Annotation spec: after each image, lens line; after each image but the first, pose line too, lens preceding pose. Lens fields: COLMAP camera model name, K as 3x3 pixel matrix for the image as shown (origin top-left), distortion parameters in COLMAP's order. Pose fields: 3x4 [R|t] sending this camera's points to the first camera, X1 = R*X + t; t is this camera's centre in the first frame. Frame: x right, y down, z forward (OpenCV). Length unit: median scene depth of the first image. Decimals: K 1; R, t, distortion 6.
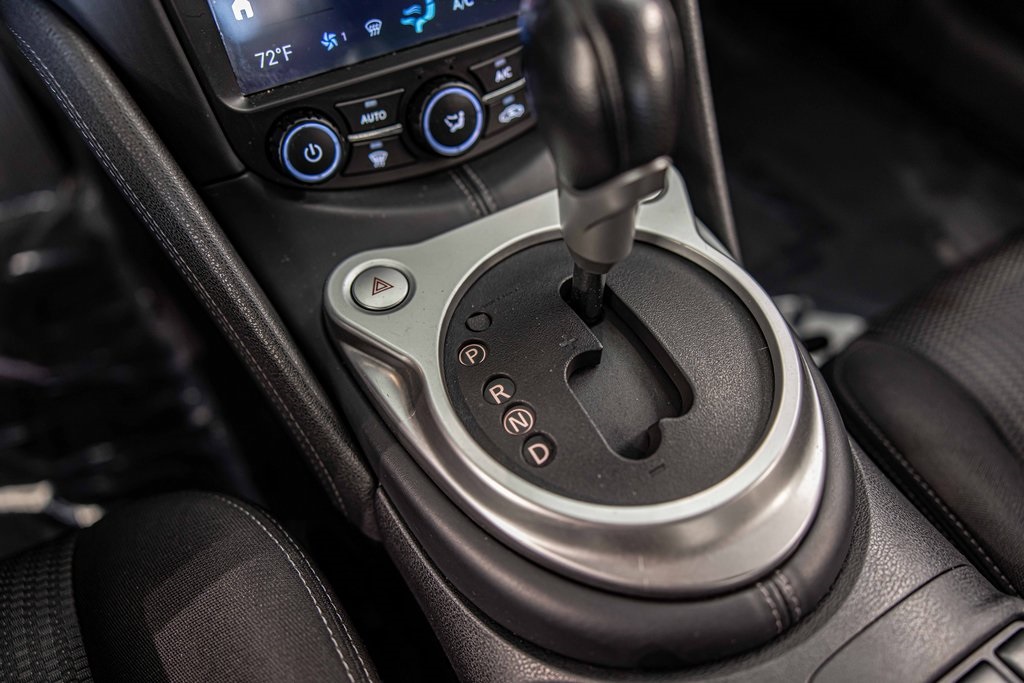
lens RADIAL K [[754.2, 0, 521.3], [0, 754.2, 333.2], [0, 0, 1]] dist [-0.004385, 0.010617]
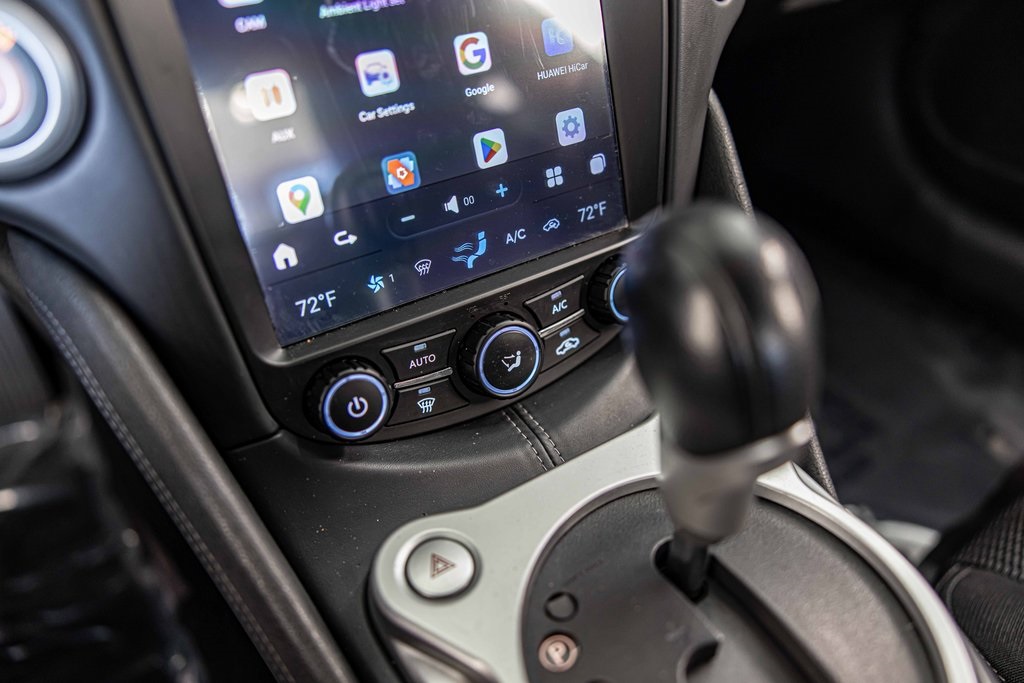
lens RADIAL K [[754.2, 0, 509.8], [0, 754.2, 325.3], [0, 0, 1]] dist [-0.004385, 0.010617]
pose [[0.999051, -0.038057, 0.021199, -0.111714], [0.042024, 0.970145, -0.238857, -0.111706], [-0.011476, 0.239521, 0.970823, 0.121852]]
